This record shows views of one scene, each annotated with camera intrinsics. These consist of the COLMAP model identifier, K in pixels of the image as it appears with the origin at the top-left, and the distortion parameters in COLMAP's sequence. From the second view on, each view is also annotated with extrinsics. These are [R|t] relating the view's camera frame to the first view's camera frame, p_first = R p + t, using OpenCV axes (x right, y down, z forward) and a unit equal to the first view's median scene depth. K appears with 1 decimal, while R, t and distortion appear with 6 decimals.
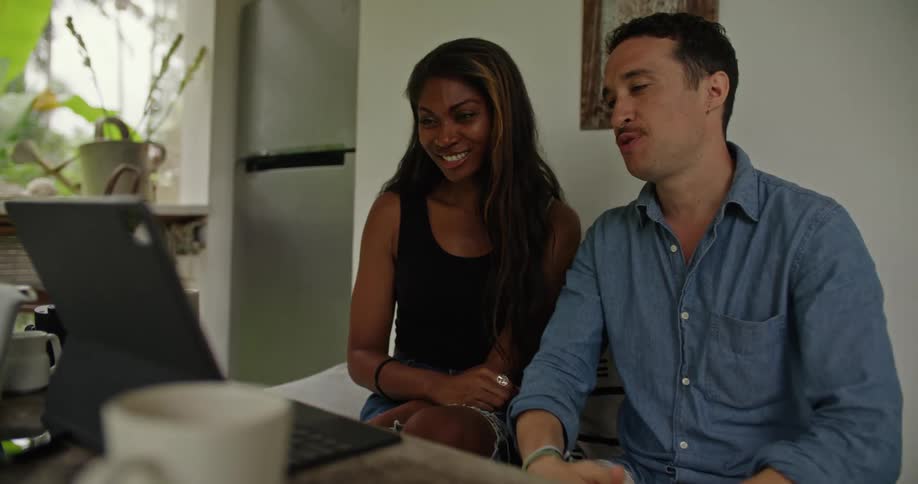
lens RADIAL K [[750.6, 0, 459.0], [0, 750.6, 242.0], [0, 0, 1]] dist [-0.017968, 0.004034]
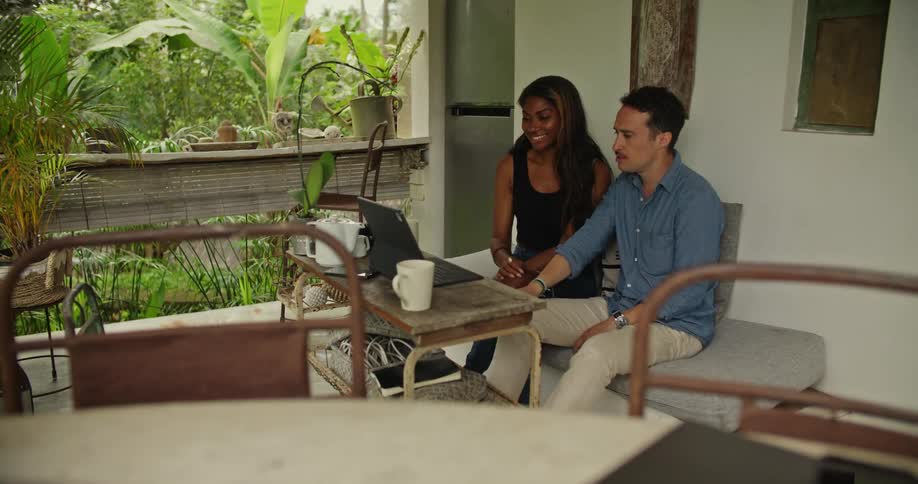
lens RADIAL K [[750.6, 0, 459.0], [0, 750.6, 242.0], [0, 0, 1]] dist [-0.017968, 0.004034]
pose [[0.949017, 0.033708, -0.313416, 0.226751], [0.019262, 0.986207, 0.164391, -0.098821], [0.314635, -0.162047, 0.935278, -0.477434]]
